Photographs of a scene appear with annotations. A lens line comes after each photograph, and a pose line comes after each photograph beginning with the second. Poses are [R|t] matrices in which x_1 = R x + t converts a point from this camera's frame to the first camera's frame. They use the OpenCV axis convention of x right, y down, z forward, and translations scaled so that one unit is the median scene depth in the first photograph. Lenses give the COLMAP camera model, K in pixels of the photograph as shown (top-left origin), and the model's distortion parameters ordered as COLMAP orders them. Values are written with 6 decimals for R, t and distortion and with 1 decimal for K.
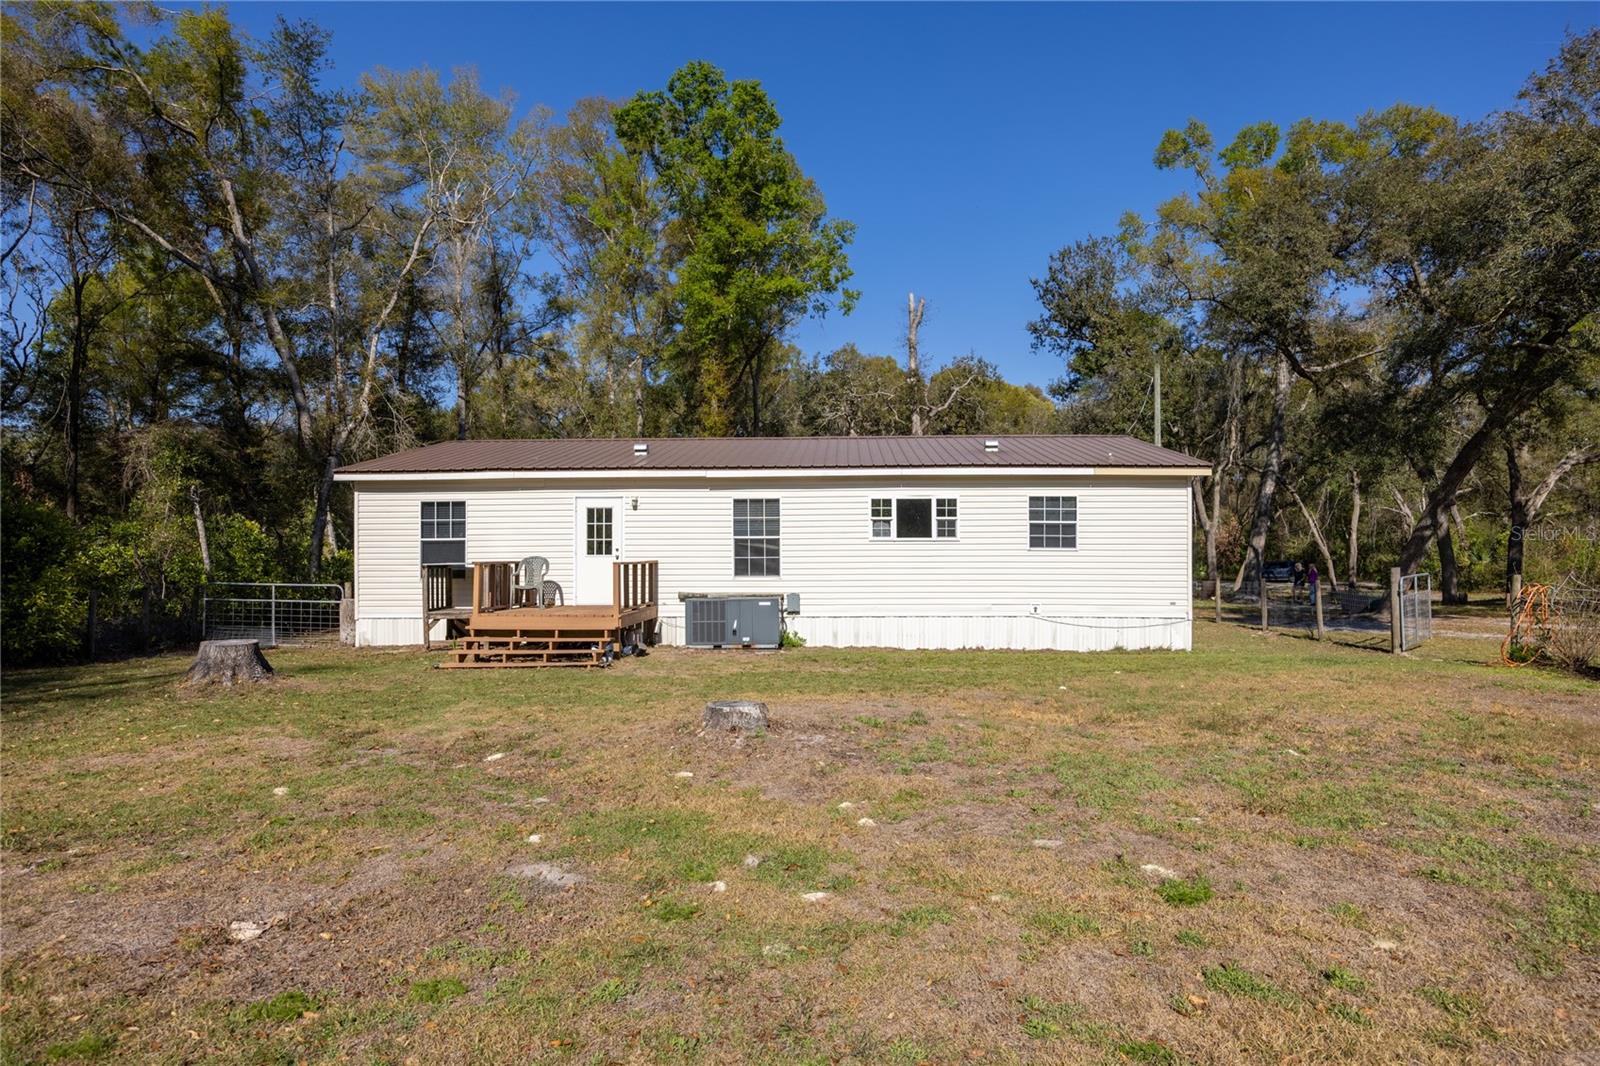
lens RADIAL K [[892.6, 0, 808.1], [0, 892.6, 532.7], [0, 0, 1]] dist [-0.001582, -0.004081]
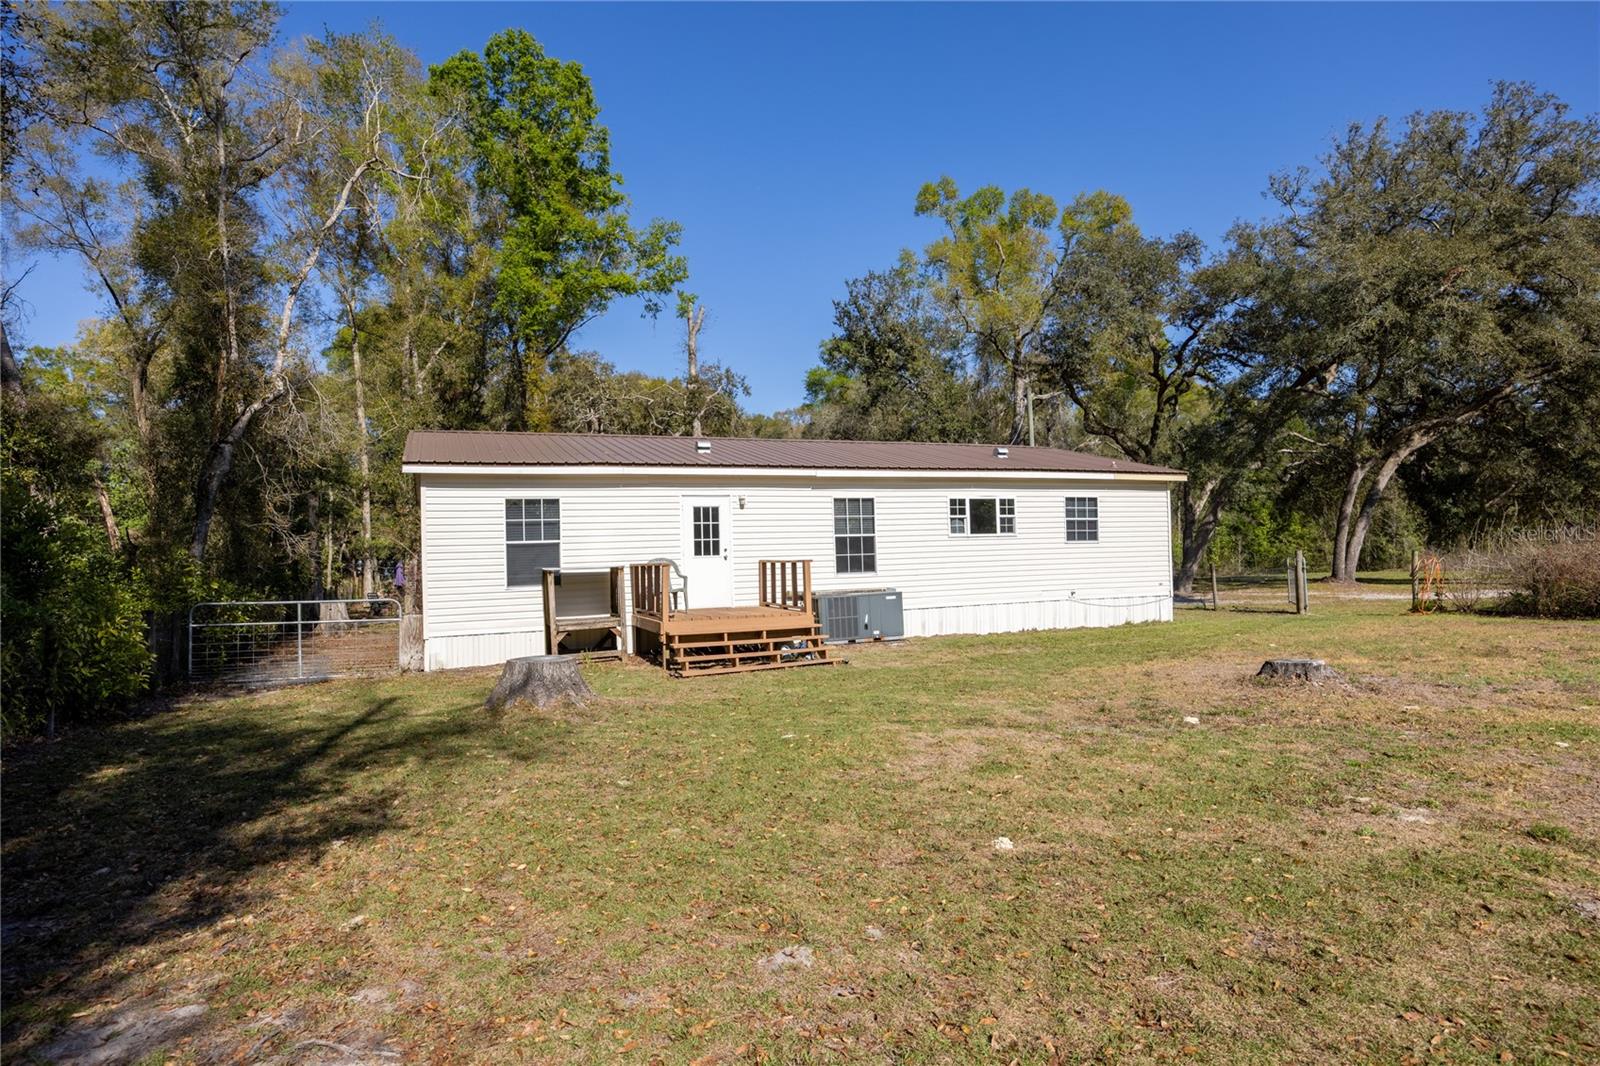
lens RADIAL K [[892.6, 0, 810.9], [0, 892.6, 533.2], [0, 0, 1]] dist [-0.001582, -0.004081]
pose [[0.904088, -0.011246, 0.427199, -0.546504], [0.014835, 0.999877, -0.005075, 0.007409], [-0.427089, 0.010926, 0.904143, 0.086431]]
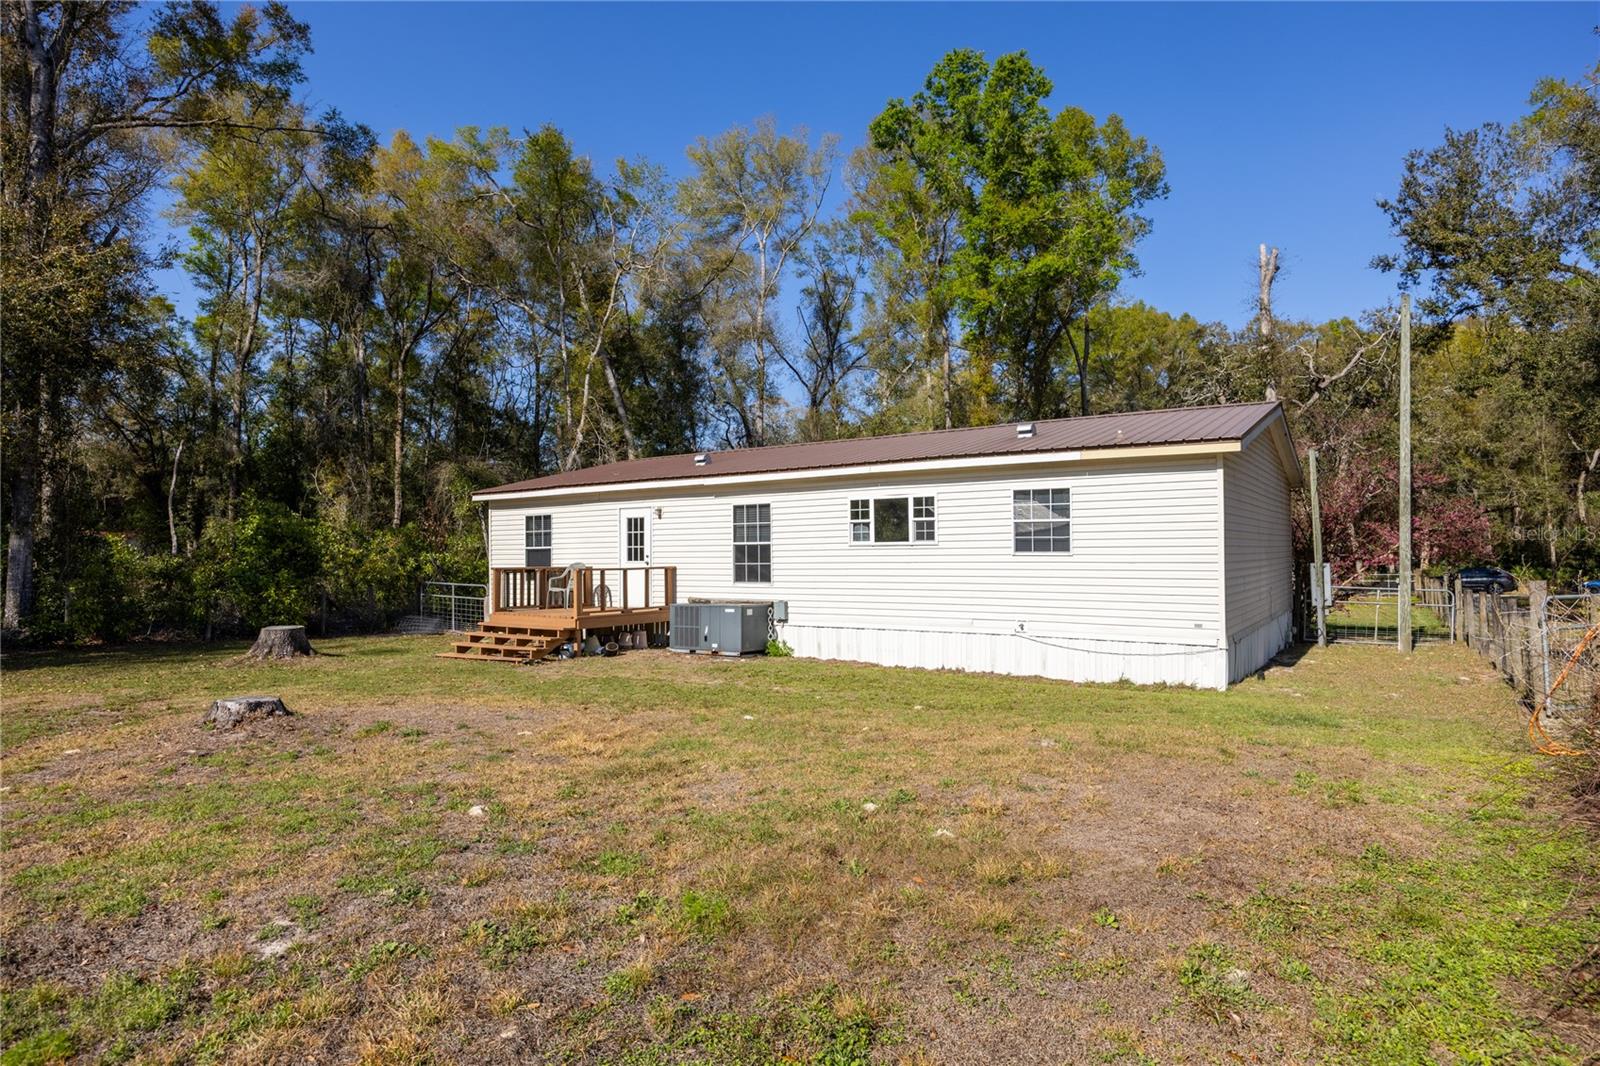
lens RADIAL K [[892.6, 0, 808.1], [0, 892.6, 527.5], [0, 0, 1]] dist [-0.001582, -0.004081]
pose [[0.853064, -0.020123, -0.521419, 0.511353], [0.016088, 0.999795, -0.012265, 0.000992], [0.521559, 0.002075, 0.853213, 0.189638]]
